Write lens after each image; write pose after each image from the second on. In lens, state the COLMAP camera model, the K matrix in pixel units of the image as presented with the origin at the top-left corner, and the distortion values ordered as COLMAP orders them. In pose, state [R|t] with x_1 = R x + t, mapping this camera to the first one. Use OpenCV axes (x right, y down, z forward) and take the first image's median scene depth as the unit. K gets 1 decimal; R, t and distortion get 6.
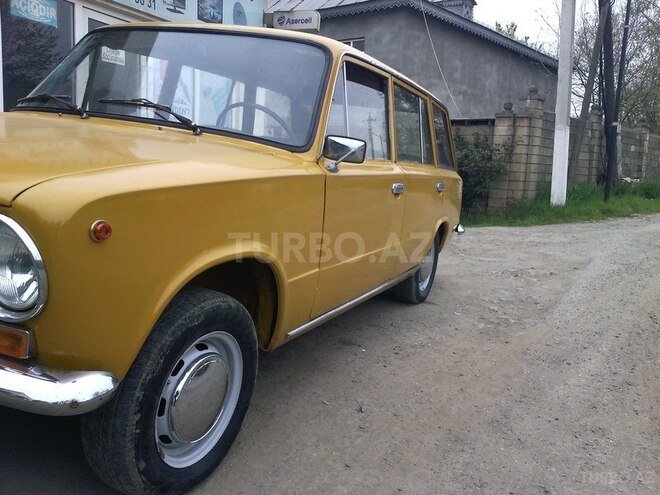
lens RADIAL K [[612.2, 0, 325.4], [0, 612.2, 249.0], [0, 0, 1]] dist [-0.009249, -0.015094]
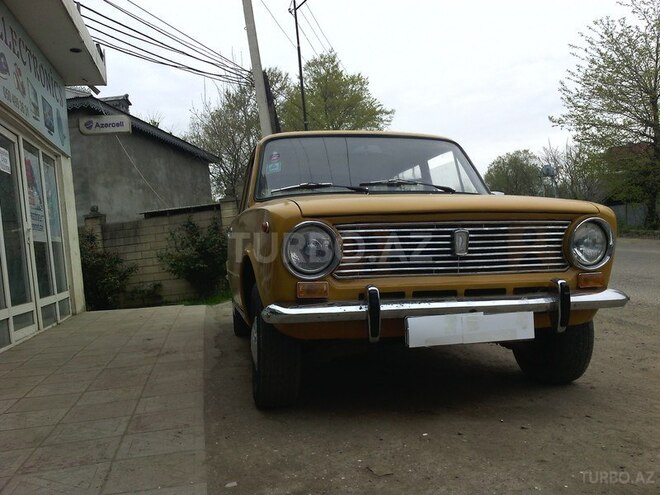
lens RADIAL K [[612.2, 0, 325.4], [0, 612.2, 249.0], [0, 0, 1]] dist [-0.009249, -0.015094]
pose [[0.809154, -0.139381, 0.570827, -0.219603], [0.221514, 0.972142, -0.076628, -0.003219], [-0.544244, 0.188450, 0.817487, -0.008122]]
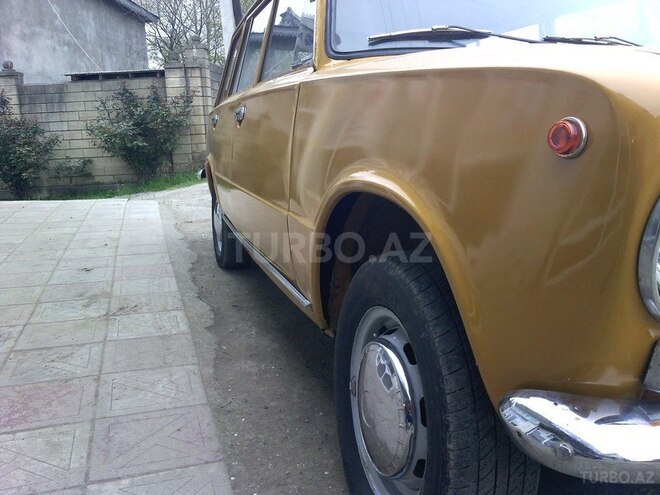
lens RADIAL K [[612.2, 0, 325.4], [0, 612.2, 249.0], [0, 0, 1]] dist [-0.009249, -0.015094]
pose [[0.754081, -0.209610, 0.622435, -0.179186], [0.163232, 0.977782, 0.131521, -0.027185], [-0.636174, 0.002424, 0.771542, 0.118706]]
